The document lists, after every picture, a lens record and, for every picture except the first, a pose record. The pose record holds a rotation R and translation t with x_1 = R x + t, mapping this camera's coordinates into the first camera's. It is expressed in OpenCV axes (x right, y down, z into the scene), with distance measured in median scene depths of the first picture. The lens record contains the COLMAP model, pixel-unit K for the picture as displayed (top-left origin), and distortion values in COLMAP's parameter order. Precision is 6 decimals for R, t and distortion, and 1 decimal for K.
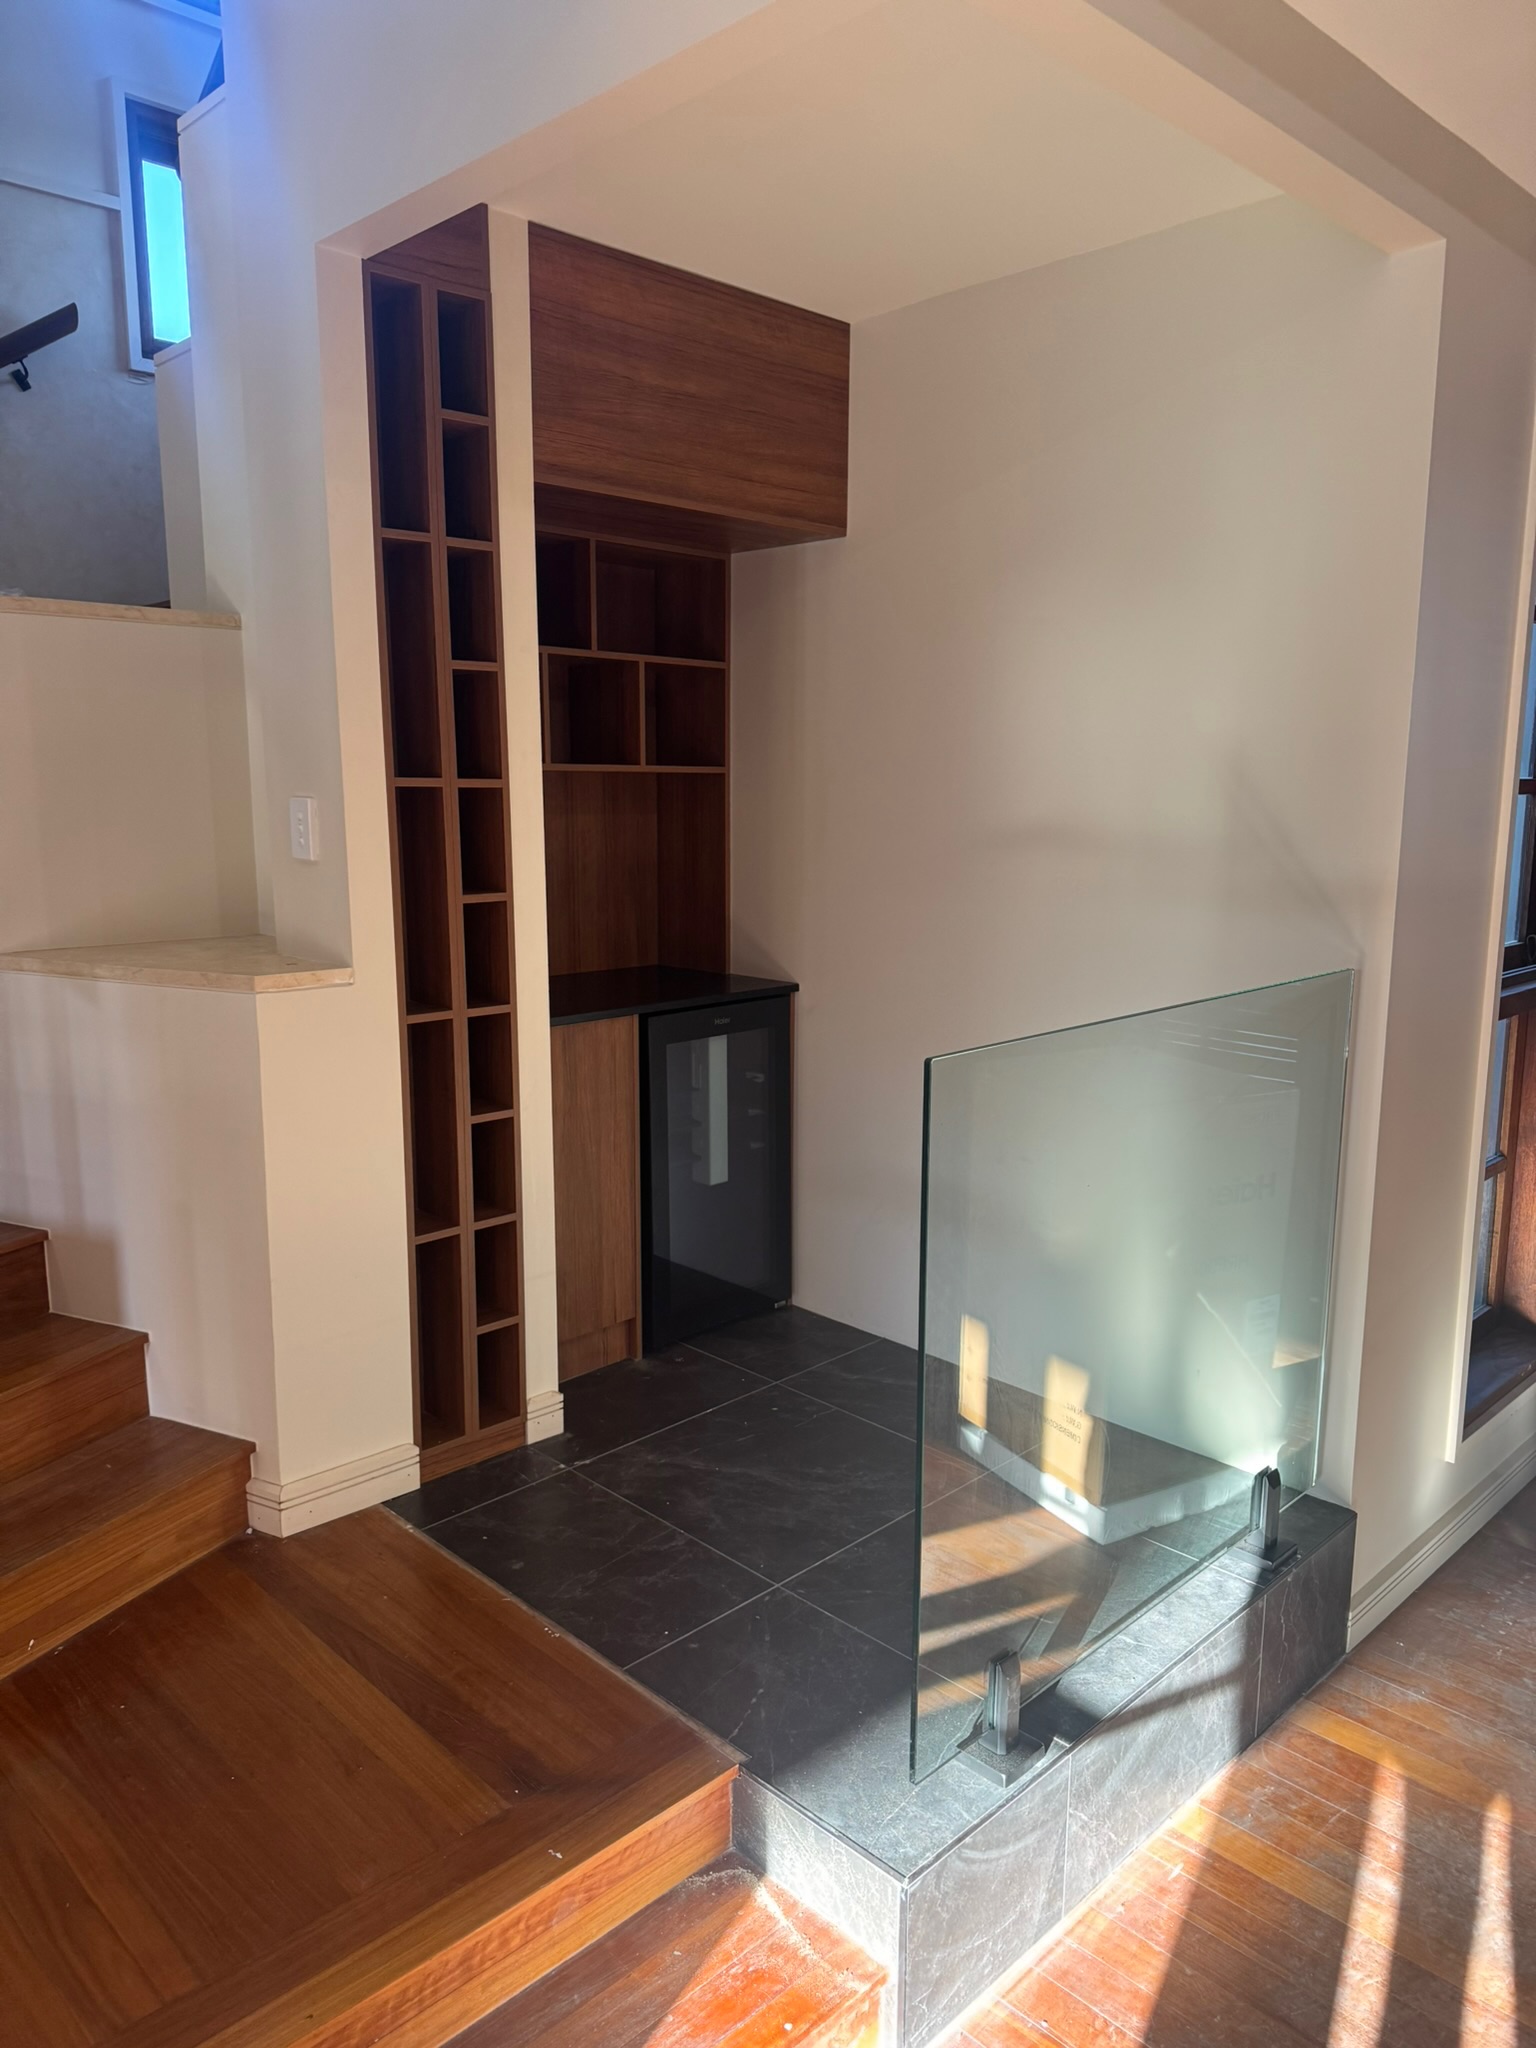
lens RADIAL K [[1483.9, 0, 768.0], [0, 1483.9, 1024.0], [0, 0, 1]] dist [0.085313, -0.112215]
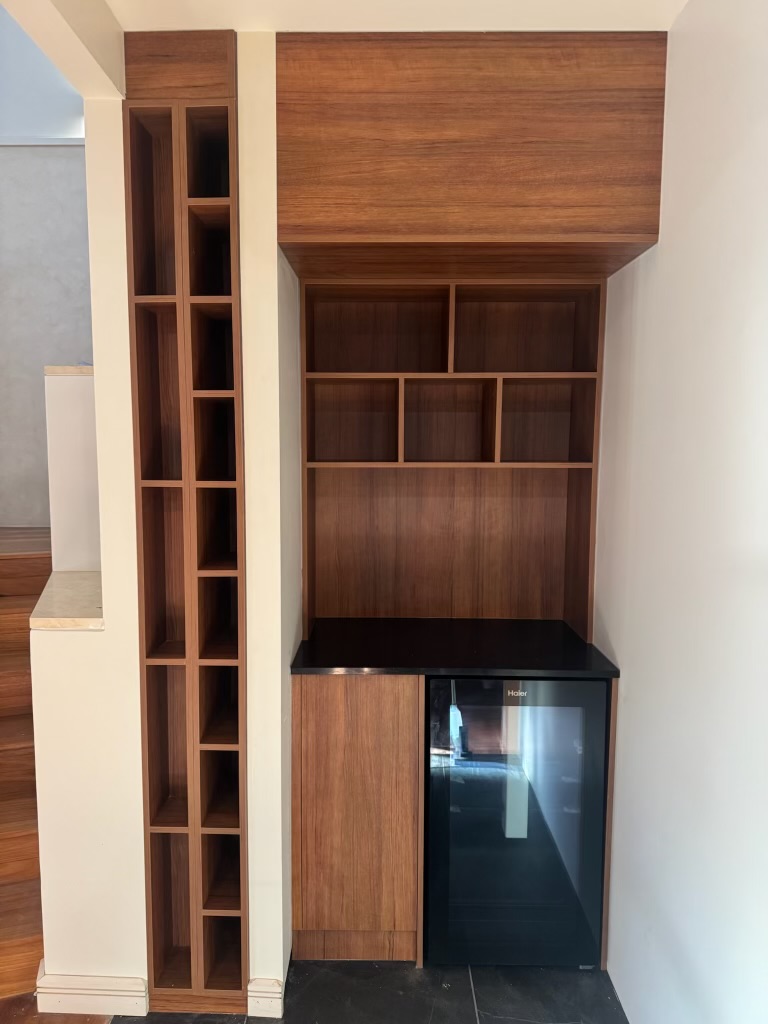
lens RADIAL K [[741.9, 0, 384.0], [0, 741.9, 512.0], [0, 0, 1]] dist [0.085313, -0.112215]
pose [[0.702360, 0.070700, -0.708303, 0.336098], [-0.117597, 0.992907, -0.017503, -0.135772], [0.702041, 0.095587, 0.705692, 0.618449]]
